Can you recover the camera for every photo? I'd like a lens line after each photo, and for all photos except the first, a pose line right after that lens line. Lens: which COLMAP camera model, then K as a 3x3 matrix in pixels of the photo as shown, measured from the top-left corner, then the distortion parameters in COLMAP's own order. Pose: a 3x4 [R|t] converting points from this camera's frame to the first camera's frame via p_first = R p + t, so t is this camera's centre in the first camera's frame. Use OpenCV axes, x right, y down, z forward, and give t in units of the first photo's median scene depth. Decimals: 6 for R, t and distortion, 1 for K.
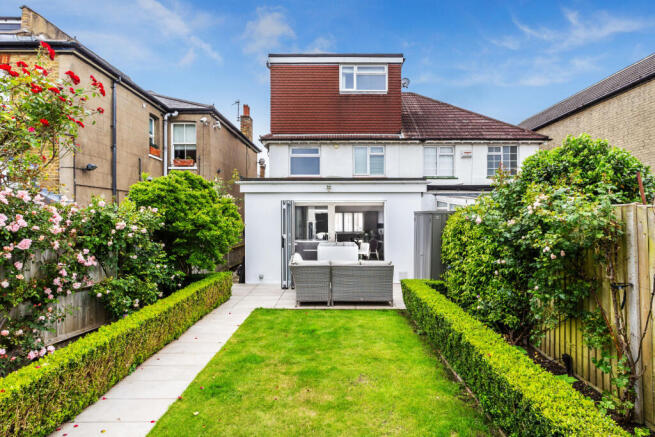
lens RADIAL K [[317.7, 0, 326.2], [0, 317.7, 214.4], [0, 0, 1]] dist [-0.003948, 0.000965]
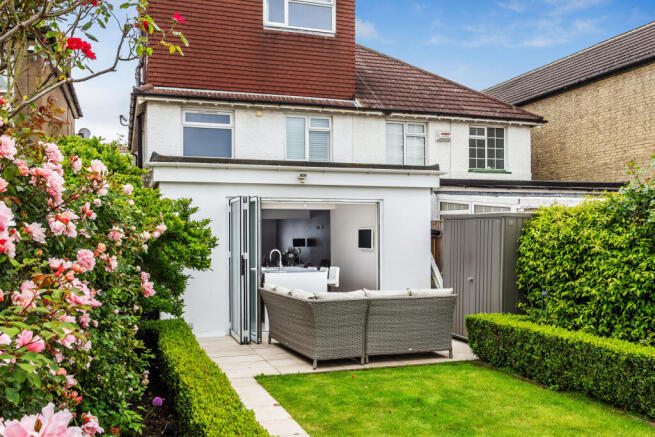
lens RADIAL K [[501.0, 0, 328.6], [0, 501.0, 223.7], [0, 0, 1]] dist [0.007996, -0.010508]
pose [[0.962112, 0.001370, 0.272652, -0.102068], [-0.000509, 0.999995, -0.003226, 0.004600], [-0.272655, 0.002965, 0.962107, 0.020496]]
